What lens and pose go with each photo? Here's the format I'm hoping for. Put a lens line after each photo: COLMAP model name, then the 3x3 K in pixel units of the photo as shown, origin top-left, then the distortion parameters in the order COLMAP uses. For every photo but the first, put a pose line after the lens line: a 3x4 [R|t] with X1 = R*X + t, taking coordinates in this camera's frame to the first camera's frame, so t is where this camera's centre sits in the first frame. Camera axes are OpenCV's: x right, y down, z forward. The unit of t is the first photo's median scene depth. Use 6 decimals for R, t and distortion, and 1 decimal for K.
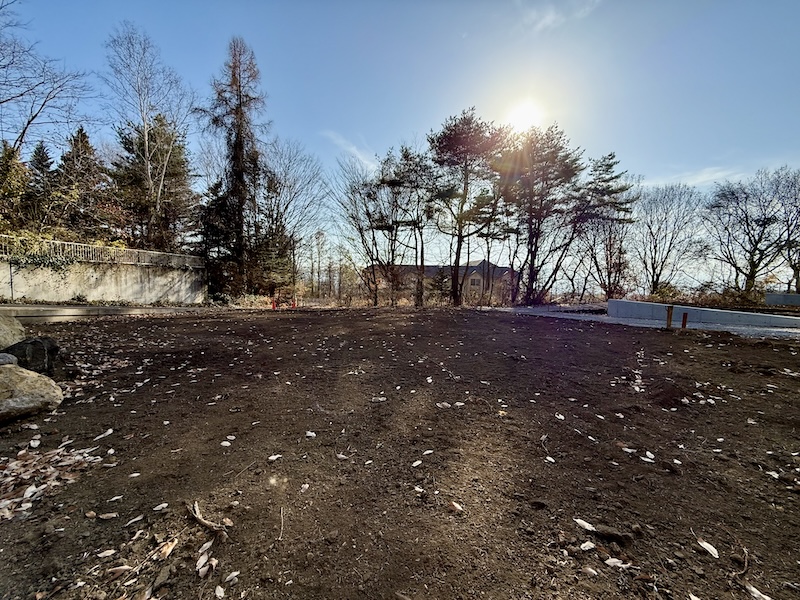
lens RADIAL K [[318.3, 0, 400.0], [0, 318.3, 300.0], [0, 0, 1]] dist [0.001051, 0.000164]
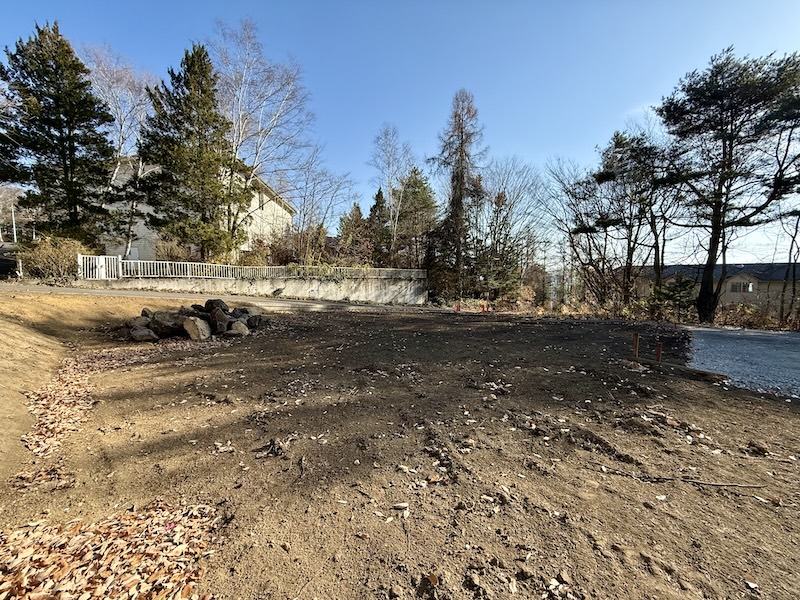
lens RADIAL K [[320.1, 0, 400.0], [0, 320.1, 300.0], [0, 0, 1]] dist [-0.000201, 0.000042]
pose [[0.704931, 0.032359, -0.708538, 0.205548], [-0.039406, 0.999203, 0.006429, -0.009349], [0.708181, 0.023388, 0.705644, -0.020254]]
